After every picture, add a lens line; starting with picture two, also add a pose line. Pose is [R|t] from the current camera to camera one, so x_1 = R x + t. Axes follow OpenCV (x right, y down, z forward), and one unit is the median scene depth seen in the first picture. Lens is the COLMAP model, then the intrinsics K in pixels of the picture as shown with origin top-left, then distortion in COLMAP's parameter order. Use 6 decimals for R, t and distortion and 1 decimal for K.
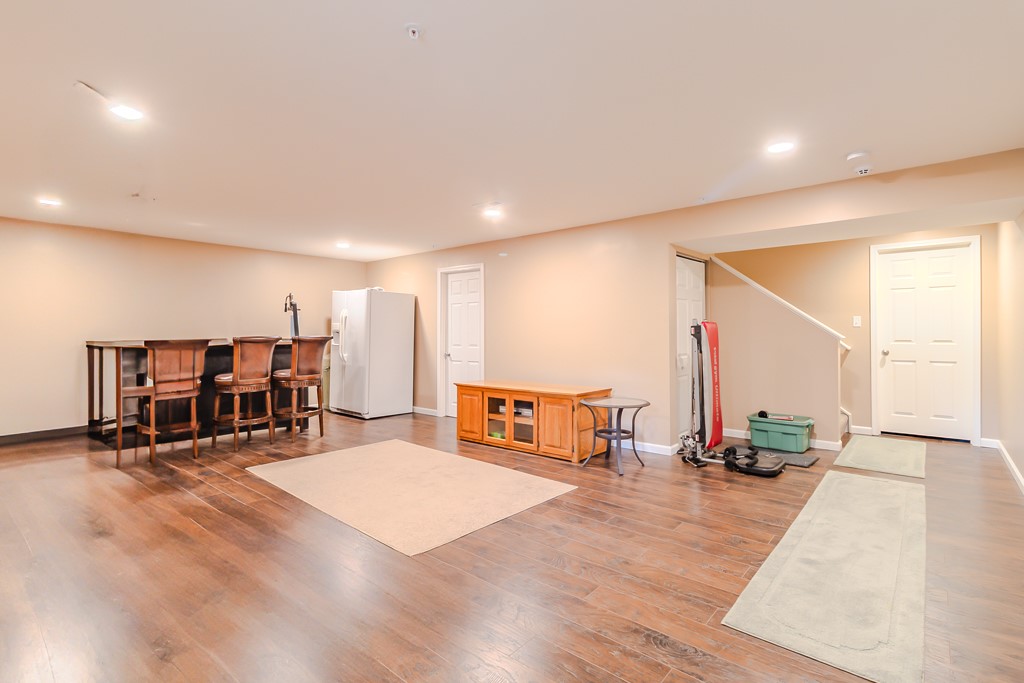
lens RADIAL K [[471.9, 0, 521.2], [0, 471.9, 331.1], [0, 0, 1]] dist [0.002768, -0.000273]
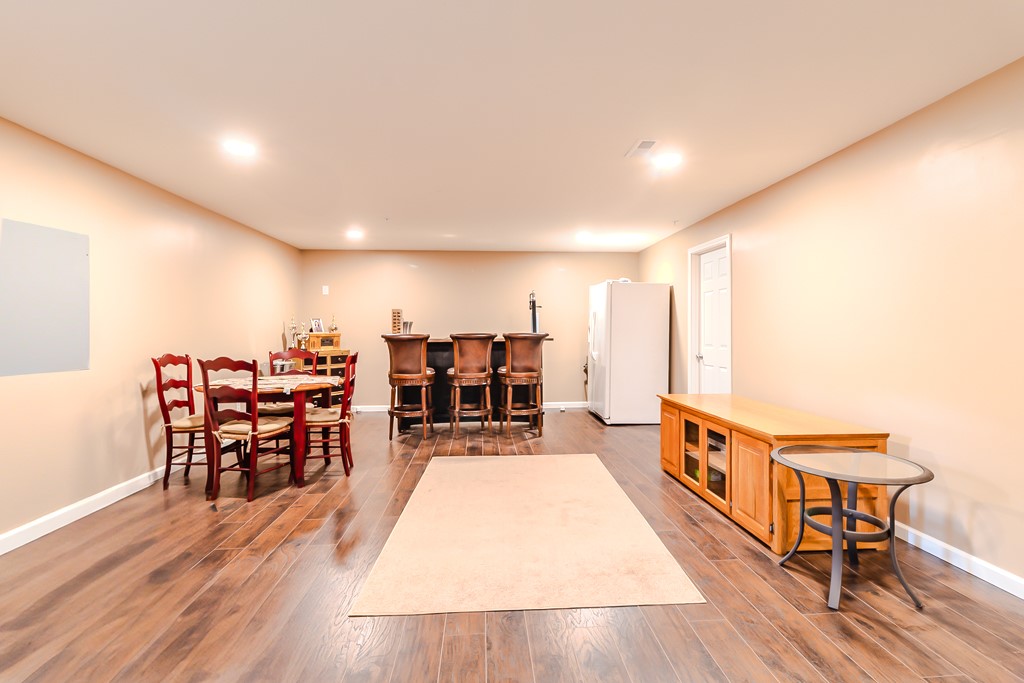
lens RADIAL K [[471.9, 0, 521.2], [0, 471.9, 331.1], [0, 0, 1]] dist [0.002768, -0.000273]
pose [[0.710179, -0.000563, -0.704021, 0.261518], [0.006262, 0.999965, 0.005518, 0.000615], [0.703993, -0.008327, 0.710158, 0.319717]]
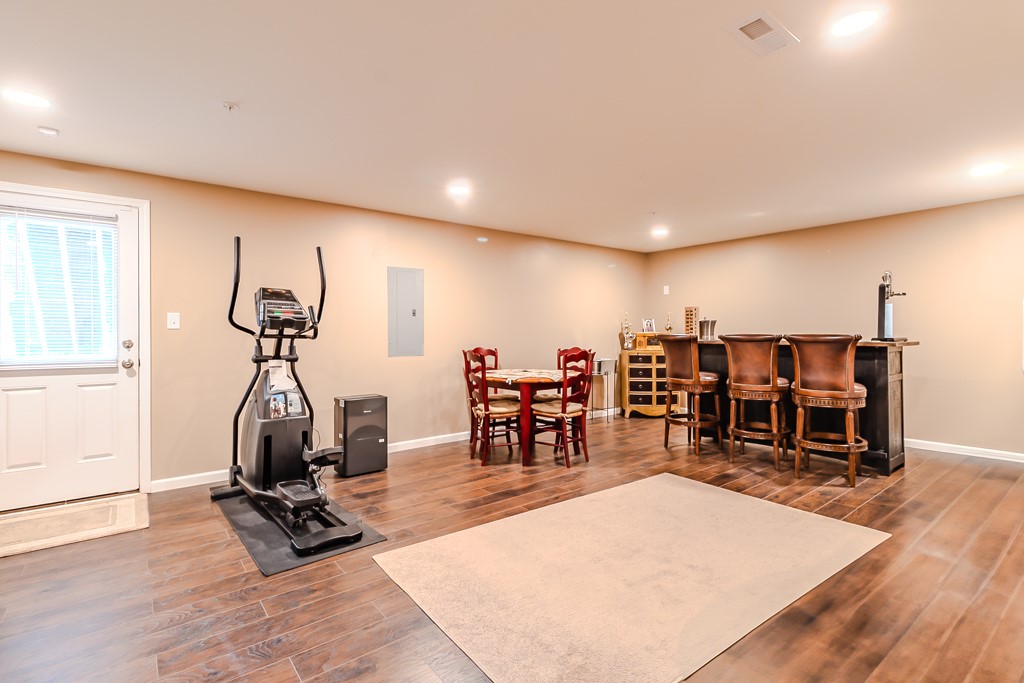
lens RADIAL K [[479.4, 0, 521.6], [0, 479.4, 332.0], [0, 0, 1]] dist [0.000859, -0.000587]
pose [[-0.172068, 0.003105, -0.985080, 0.350814], [0.008290, 0.999964, 0.001704, 0.002197], [0.985050, -0.007874, -0.172088, 0.737886]]
